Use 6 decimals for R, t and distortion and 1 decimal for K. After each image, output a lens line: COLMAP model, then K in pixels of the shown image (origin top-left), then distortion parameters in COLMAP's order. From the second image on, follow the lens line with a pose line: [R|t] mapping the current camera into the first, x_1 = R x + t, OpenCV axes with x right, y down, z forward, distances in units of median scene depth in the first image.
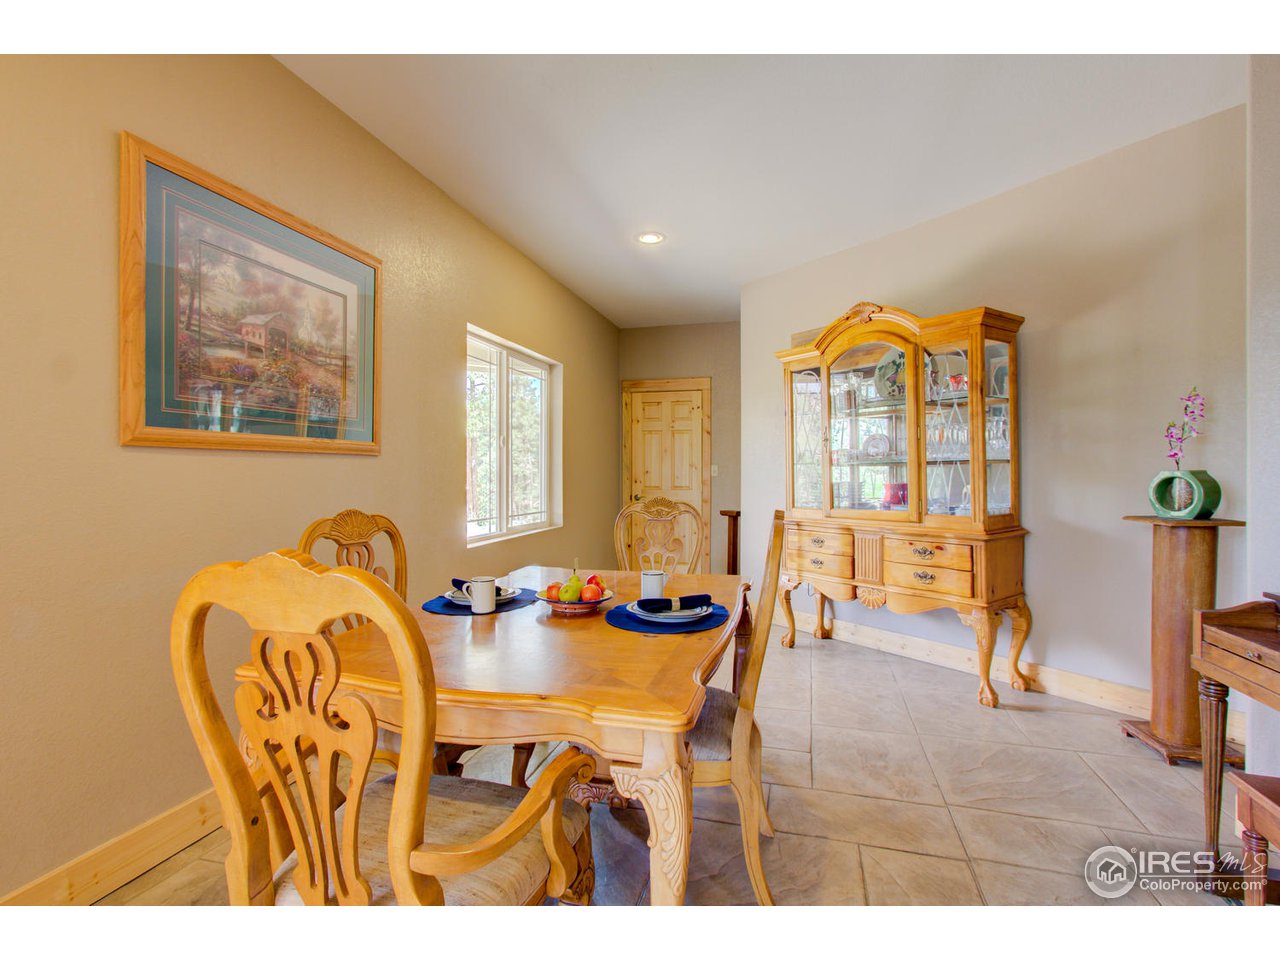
lens RADIAL K [[588.8, 0, 638.4], [0, 588.8, 471.9], [0, 0, 1]] dist [-0.000689, 0.000050]
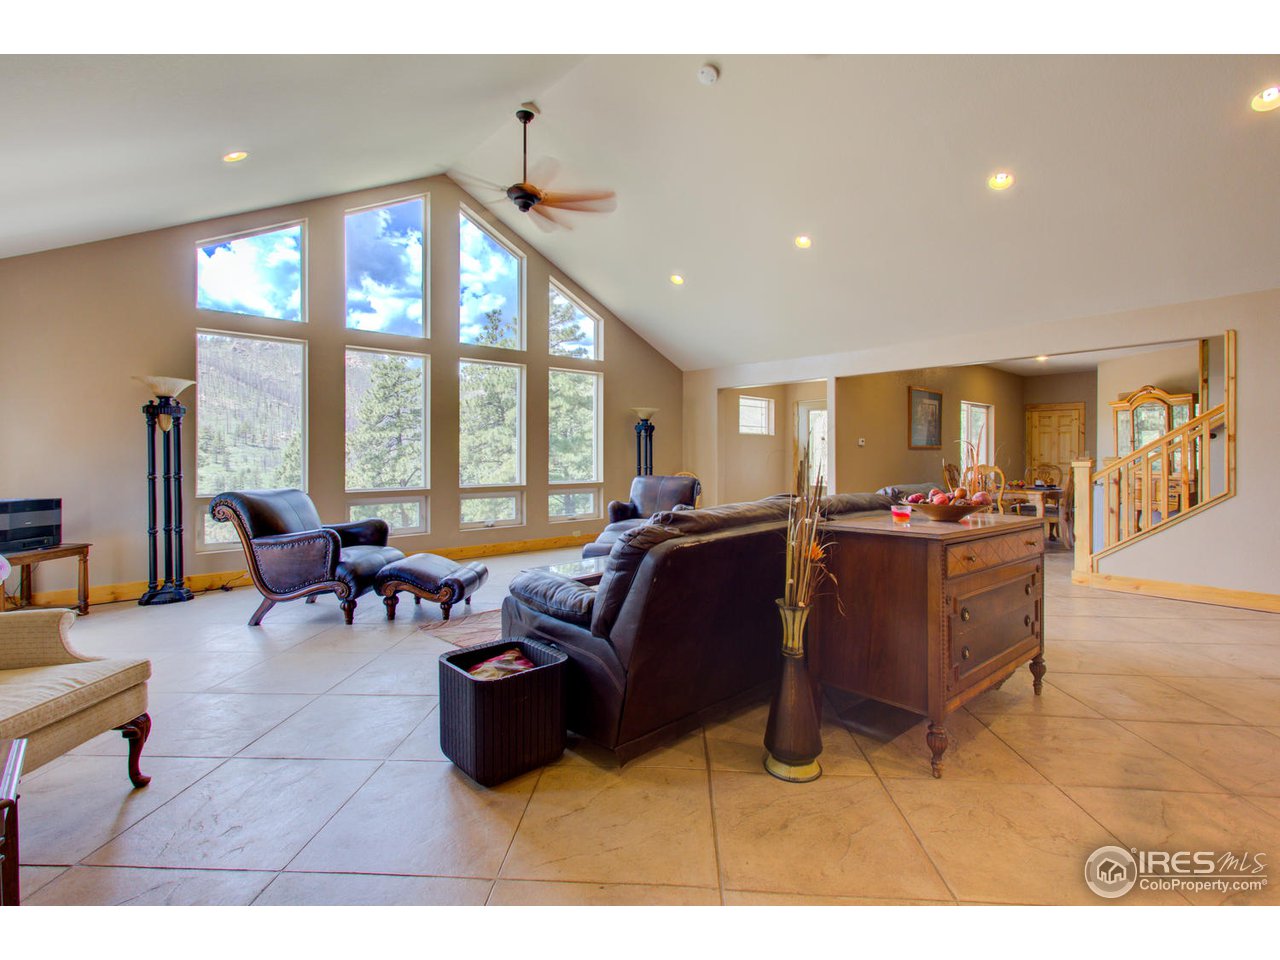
lens RADIAL K [[588.8, 0, 638.4], [0, 588.8, 471.9], [0, 0, 1]] dist [-0.000689, 0.000050]
pose [[0.827440, 0.012142, -0.561423, 0.006067], [0.004910, 0.999572, 0.028855, -0.006224], [0.561533, -0.026632, 0.827026, -1.239895]]
